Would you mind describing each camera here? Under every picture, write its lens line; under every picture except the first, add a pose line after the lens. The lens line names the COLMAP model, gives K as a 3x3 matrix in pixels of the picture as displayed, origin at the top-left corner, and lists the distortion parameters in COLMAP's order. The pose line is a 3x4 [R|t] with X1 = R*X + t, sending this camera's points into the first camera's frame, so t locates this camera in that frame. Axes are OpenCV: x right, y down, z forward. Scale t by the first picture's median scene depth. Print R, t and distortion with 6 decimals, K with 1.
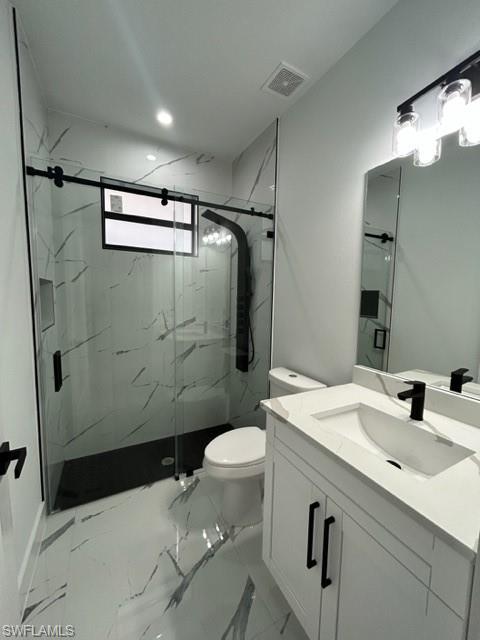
lens RADIAL K [[260.5, 0, 236.9], [0, 260.5, 320.1], [0, 0, 1]] dist [0.000603, 0.000227]
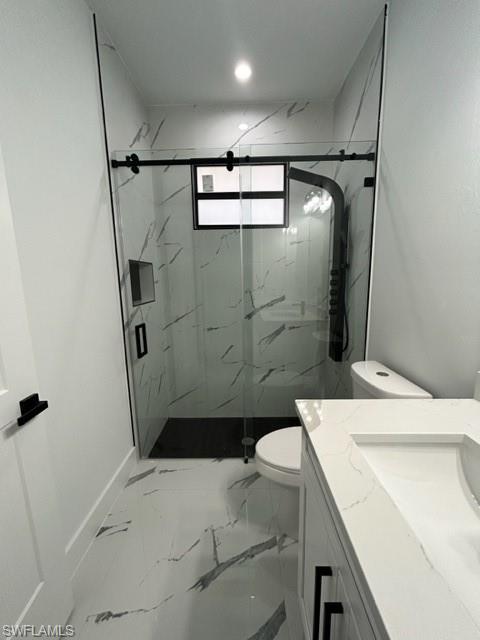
lens RADIAL K [[260.5, 0, 236.9], [0, 260.5, 320.1], [0, 0, 1]] dist [0.000603, 0.000227]
pose [[0.878822, 0.043657, -0.475148, 0.149236], [-0.011338, 0.997435, 0.070673, 0.012952], [0.477014, -0.056722, 0.877063, 0.134152]]
